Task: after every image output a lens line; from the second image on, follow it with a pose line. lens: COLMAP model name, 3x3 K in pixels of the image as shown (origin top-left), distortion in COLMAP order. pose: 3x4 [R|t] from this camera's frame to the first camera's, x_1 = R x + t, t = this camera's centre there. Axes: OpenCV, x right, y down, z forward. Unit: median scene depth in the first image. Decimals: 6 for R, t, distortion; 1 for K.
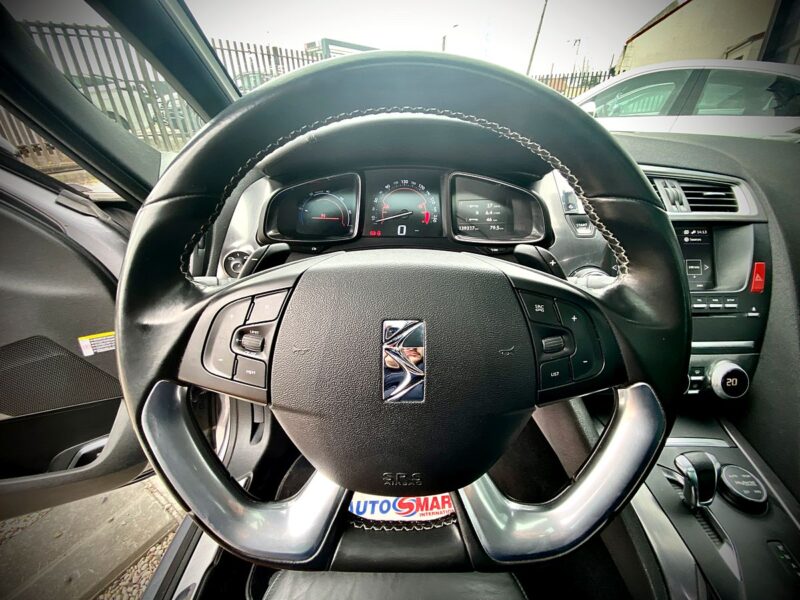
lens RADIAL K [[321.7, 0, 400.0], [0, 321.7, 300.0], [0, 0, 1]] dist [0.020295, -0.019913]
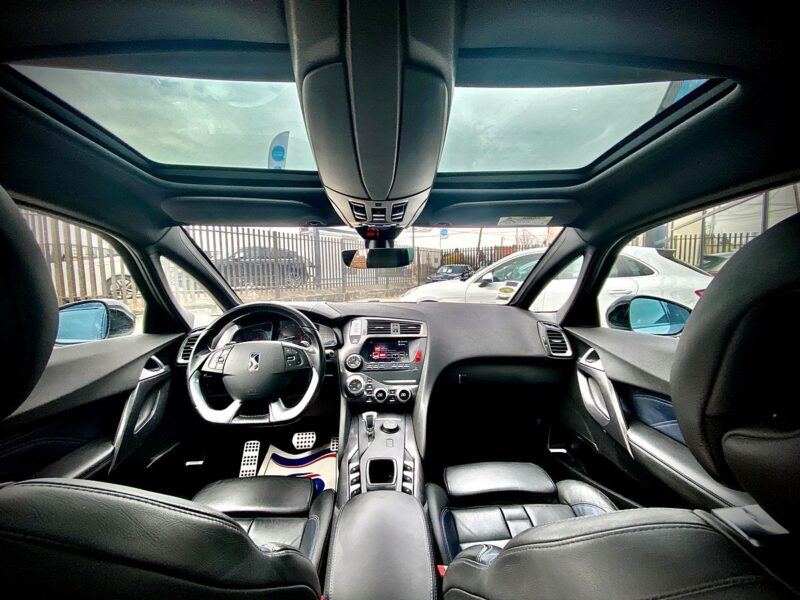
lens RADIAL K [[321.7, 0, 400.0], [0, 321.7, 300.0], [0, 0, 1]] dist [0.020295, -0.019913]
pose [[0.998451, -0.006121, 0.055308, 0.795453], [0.028928, 0.906161, -0.421943, 0.617599], [-0.047535, 0.422890, 0.904934, -1.590724]]
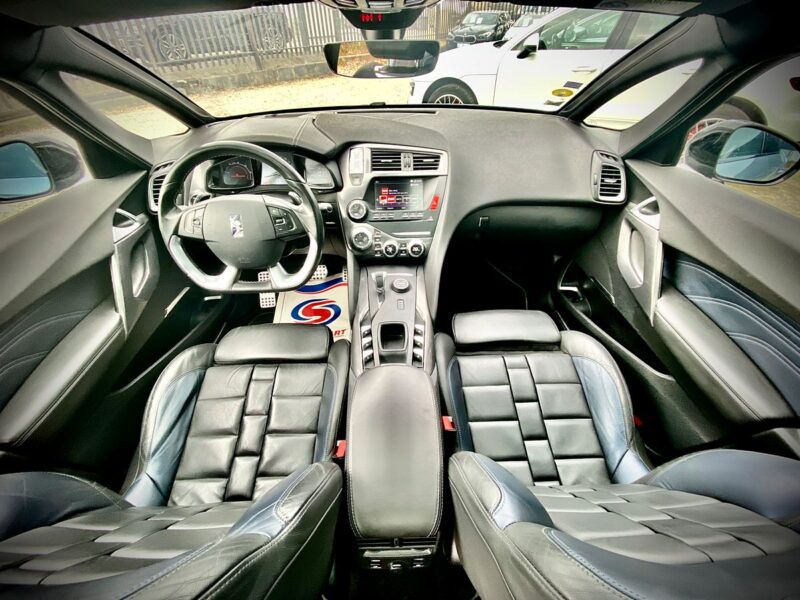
lens RADIAL K [[321.7, 0, 400.0], [0, 321.7, 300.0], [0, 0, 1]] dist [0.020295, -0.019913]
pose [[0.999583, -0.023747, 0.016405, 0.802328], [0.020156, 0.981165, 0.192116, 0.154702], [-0.020658, -0.191705, 0.981235, -1.284961]]
